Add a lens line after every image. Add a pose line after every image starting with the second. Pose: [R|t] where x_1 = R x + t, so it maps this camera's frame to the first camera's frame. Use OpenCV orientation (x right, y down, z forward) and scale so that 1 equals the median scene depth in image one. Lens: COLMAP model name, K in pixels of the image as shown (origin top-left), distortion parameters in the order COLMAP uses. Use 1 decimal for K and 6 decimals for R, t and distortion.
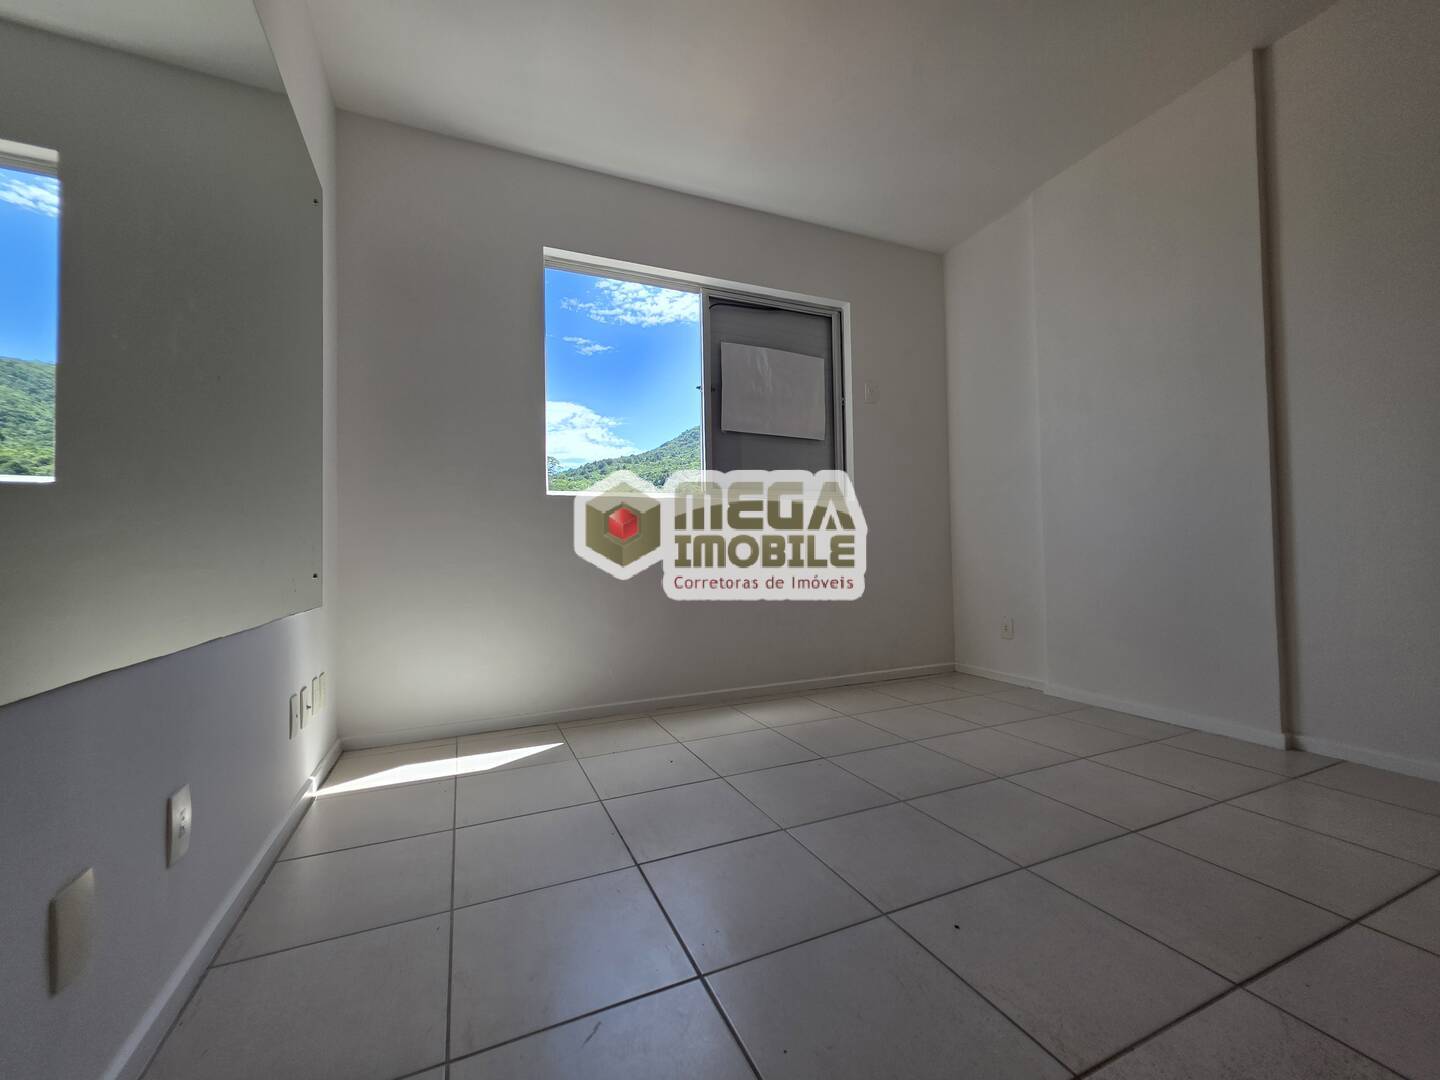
lens RADIAL K [[579.8, 0, 715.9], [0, 579.8, 536.7], [0, 0, 1]] dist [0.000717, 0.000229]
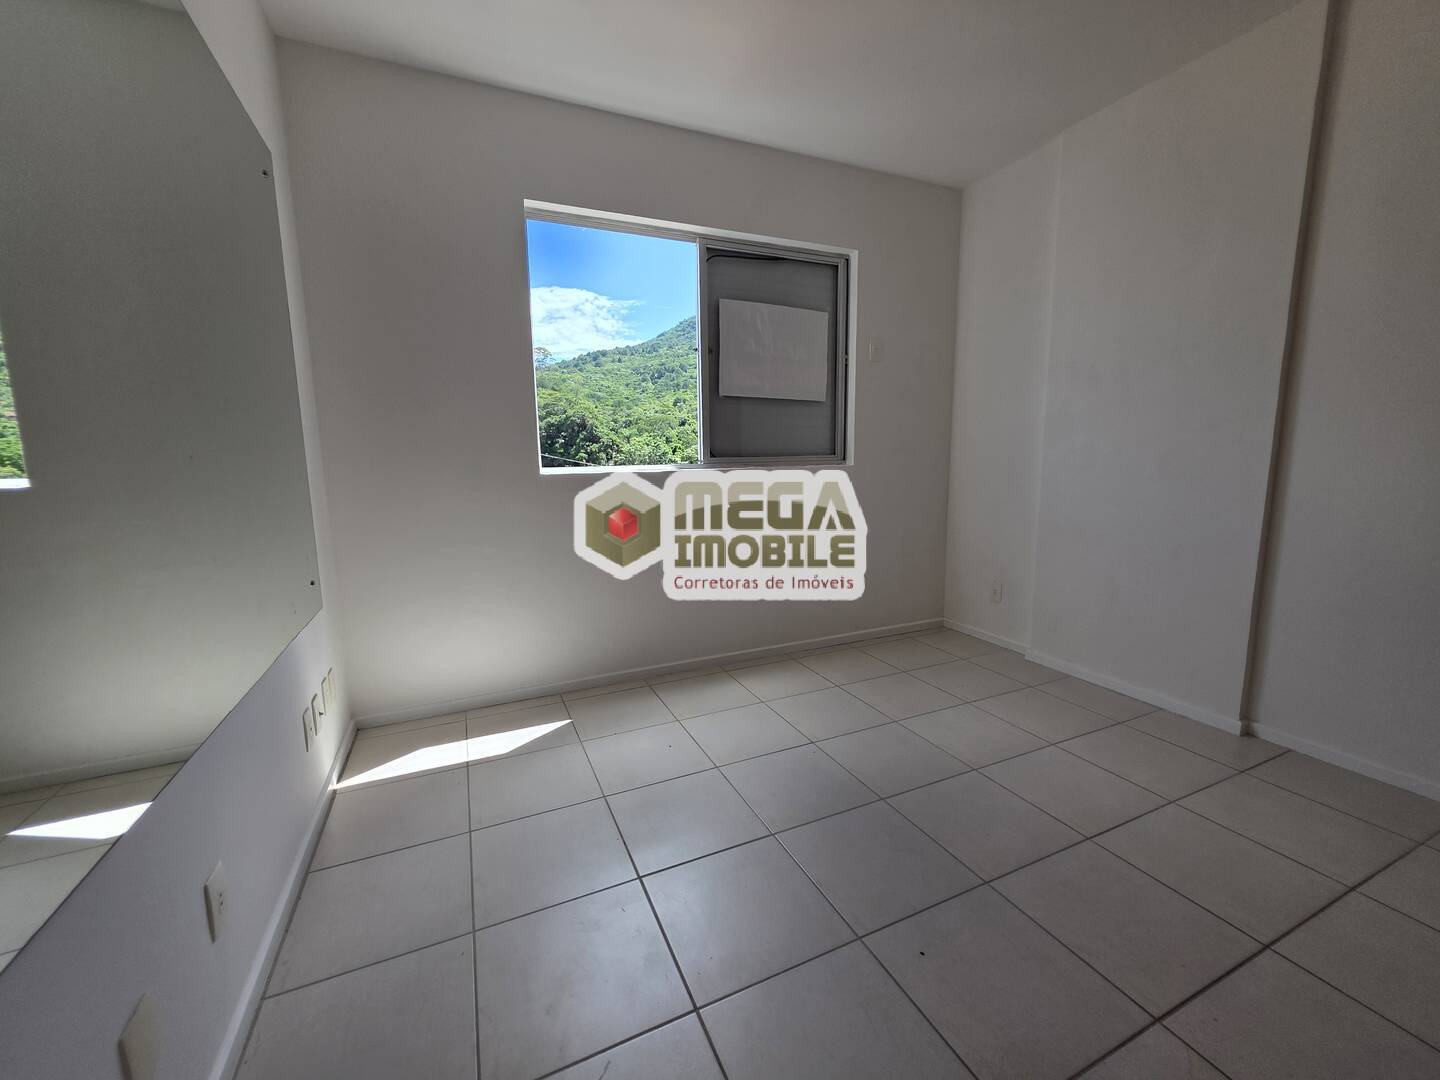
lens RADIAL K [[581.9, 0, 723.3], [0, 581.9, 533.5], [0, 0, 1]] dist [0.000985, -0.000443]
pose [[0.999882, 0.002893, 0.015084, 0.002539], [-0.005414, 0.985458, 0.169830, -0.126904], [-0.014373, -0.169892, 0.985358, 0.008053]]
